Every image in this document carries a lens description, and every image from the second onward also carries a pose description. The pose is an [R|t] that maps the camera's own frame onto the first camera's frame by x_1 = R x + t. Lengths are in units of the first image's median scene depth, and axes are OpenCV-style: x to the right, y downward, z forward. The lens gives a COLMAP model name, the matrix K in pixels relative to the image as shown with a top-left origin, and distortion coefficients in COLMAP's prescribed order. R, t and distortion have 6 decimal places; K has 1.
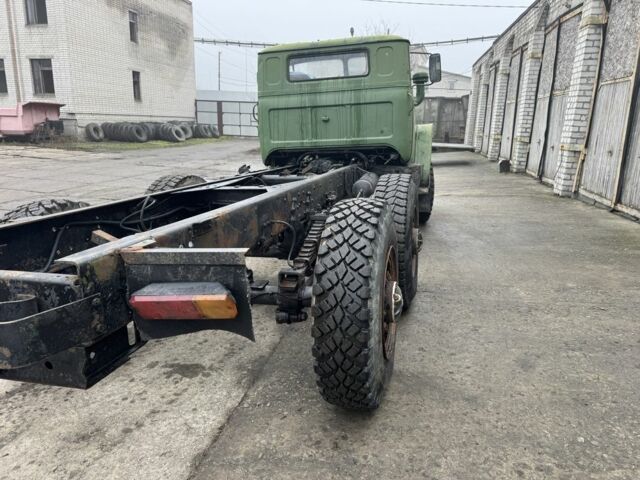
lens RADIAL K [[438.7, 0, 317.7], [0, 438.7, 234.2], [0, 0, 1]] dist [0.068182, -0.120275]
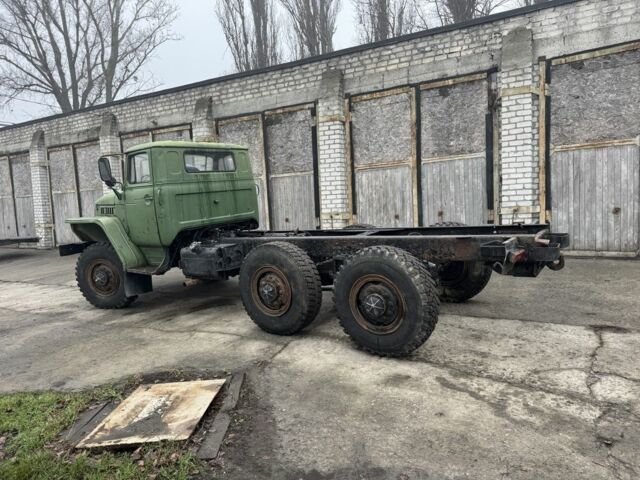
lens RADIAL K [[431.0, 0, 320.0], [0, 431.0, 240.0], [0, 0, 1]] dist [0.003464, -0.025135]
pose [[0.321939, -0.102761, 0.941167, -2.365500], [0.273560, 0.961787, 0.011437, -0.197931], [-0.906377, 0.253784, 0.337748, 0.765116]]
